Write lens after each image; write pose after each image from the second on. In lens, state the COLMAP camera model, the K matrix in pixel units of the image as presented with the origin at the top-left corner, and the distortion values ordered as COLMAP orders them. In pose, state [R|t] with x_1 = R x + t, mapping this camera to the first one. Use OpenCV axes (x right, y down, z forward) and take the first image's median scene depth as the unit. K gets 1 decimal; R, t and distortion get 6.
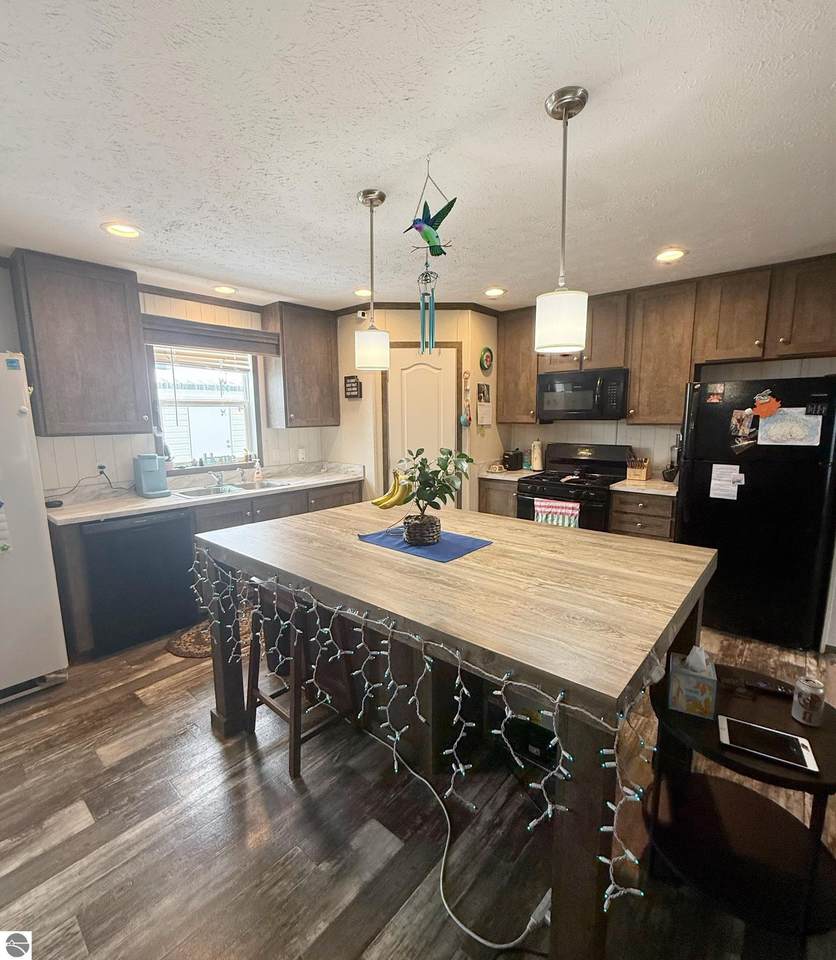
lens RADIAL K [[449.9, 0, 413.1], [0, 449.9, 486.9], [0, 0, 1]] dist [0.002128, -0.000895]
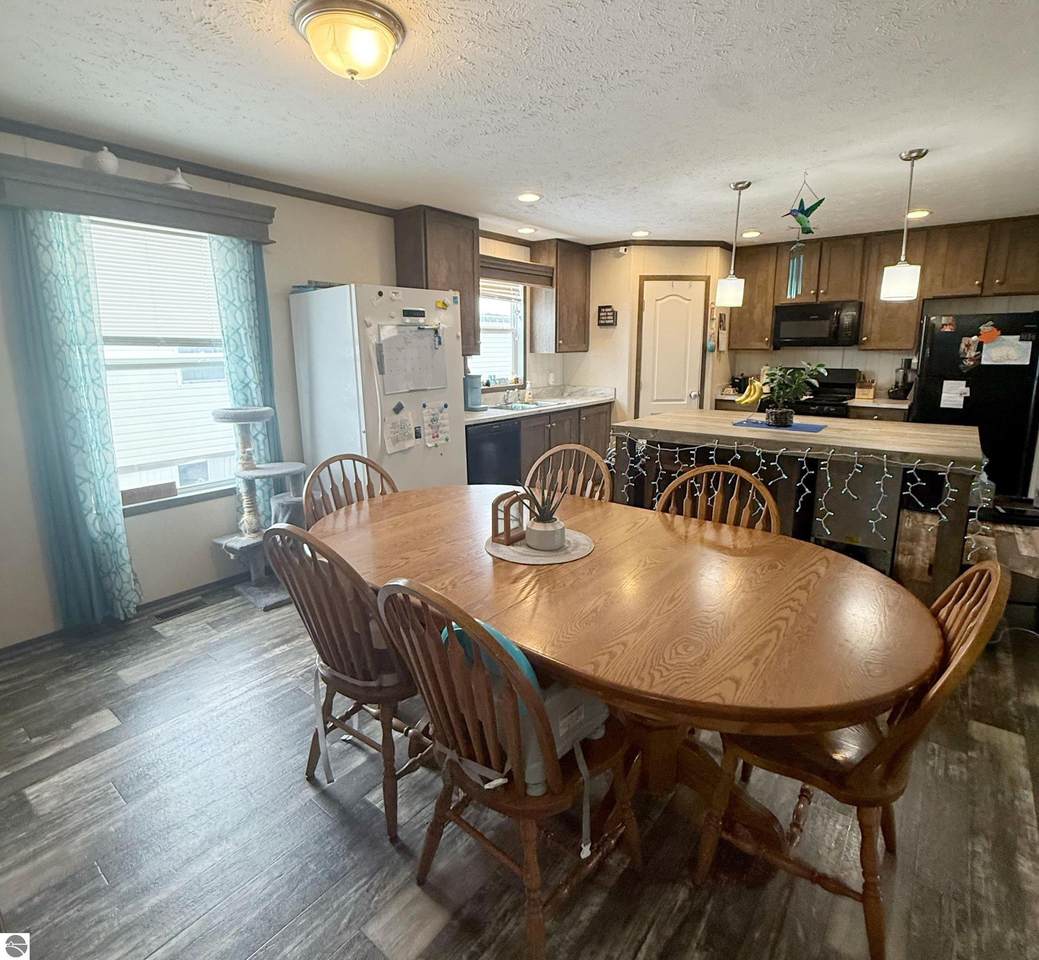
lens RADIAL K [[558.0, 0, 518.5], [0, 558.0, 452.1], [0, 0, 1]] dist [0.004035, -0.001905]
pose [[0.998823, -0.005723, 0.048163, -0.454781], [0.004257, 0.999526, 0.030491, 0.073289], [-0.048315, -0.030250, 0.998374, -0.387460]]
